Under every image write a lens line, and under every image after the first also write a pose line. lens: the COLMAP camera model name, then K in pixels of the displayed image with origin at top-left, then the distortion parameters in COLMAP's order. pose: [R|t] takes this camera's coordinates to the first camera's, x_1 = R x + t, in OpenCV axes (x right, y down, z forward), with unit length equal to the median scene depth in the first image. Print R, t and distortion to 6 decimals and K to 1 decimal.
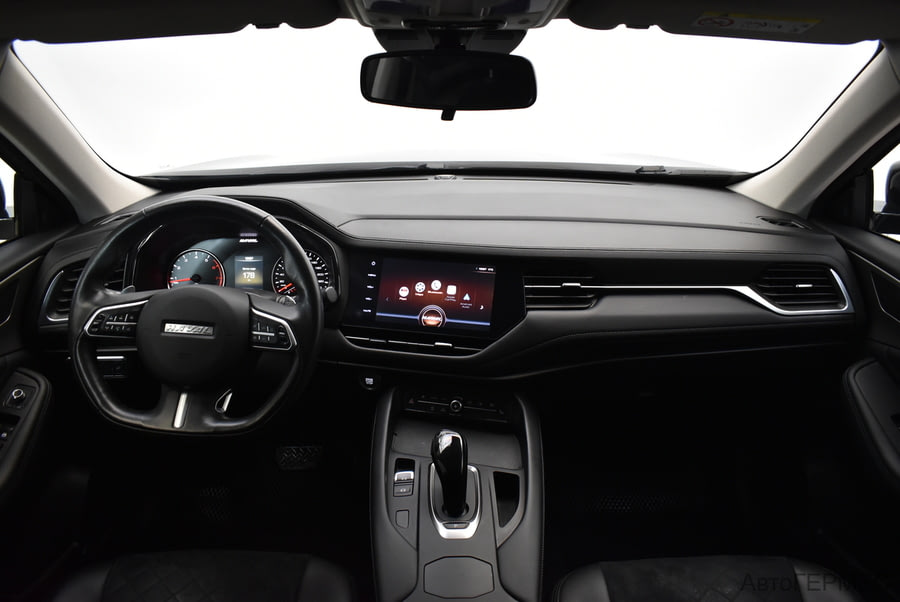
lens RADIAL K [[685.1, 0, 450.0], [0, 685.1, 301.0], [0, 0, 1]] dist [-0.098144, 0.009619]
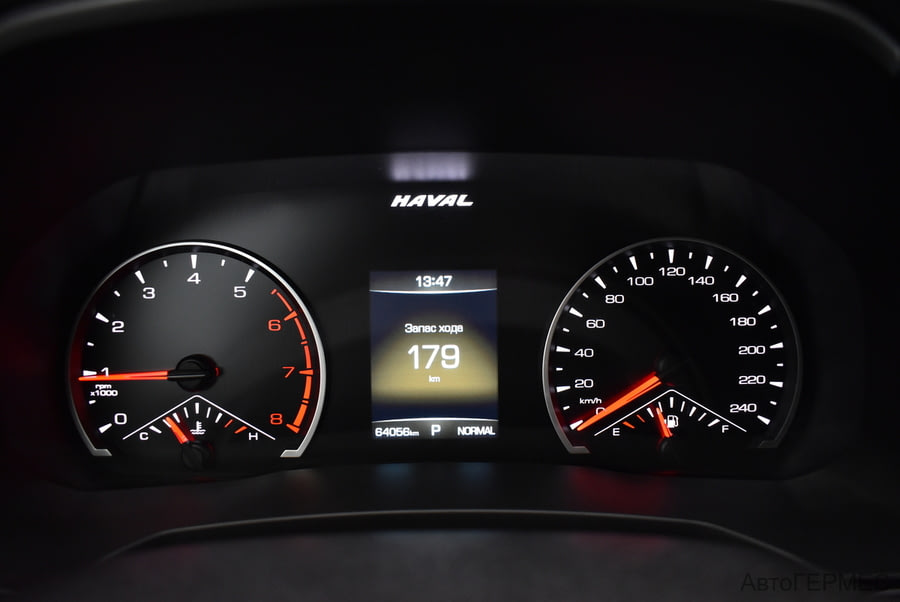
lens RADIAL K [[685.1, 0, 450.0], [0, 685.1, 301.0], [0, 0, 1]] dist [-0.098144, 0.009619]
pose [[0.999675, -0.011619, -0.022681, -0.363127], [0.010911, 0.999457, -0.031088, -0.062595], [0.023030, 0.030831, 0.999259, 0.988077]]
